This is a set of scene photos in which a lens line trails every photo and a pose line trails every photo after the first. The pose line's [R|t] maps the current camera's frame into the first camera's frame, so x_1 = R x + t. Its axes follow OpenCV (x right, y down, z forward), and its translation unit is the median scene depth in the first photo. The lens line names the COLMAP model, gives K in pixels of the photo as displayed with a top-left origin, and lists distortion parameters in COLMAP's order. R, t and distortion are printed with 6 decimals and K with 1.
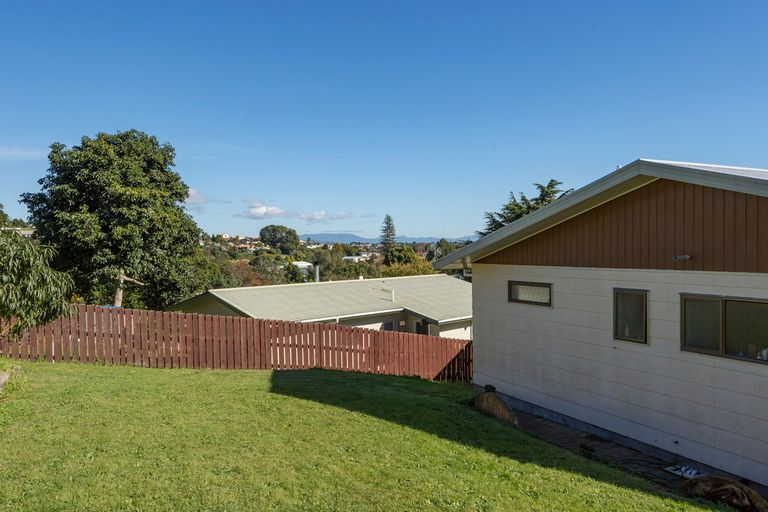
lens RADIAL K [[542.1, 0, 382.1], [0, 542.1, 256.4], [0, 0, 1]] dist [0.000195, 0.000182]
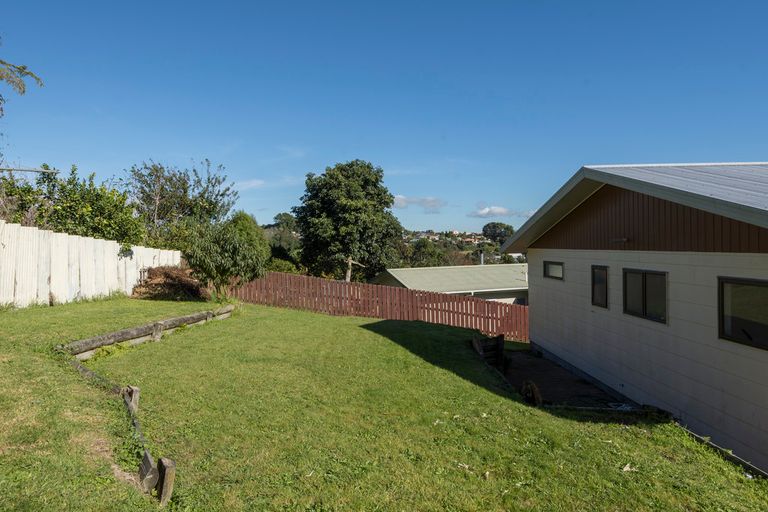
lens RADIAL K [[445.7, 0, 385.7], [0, 445.7, 255.6], [0, 0, 1]] dist [0.034638, 0.000288]
pose [[0.903699, 0.004211, -0.428148, 0.136209], [0.002594, 0.999879, 0.015309, 0.005638], [0.428161, -0.014946, 0.903579, -0.053328]]
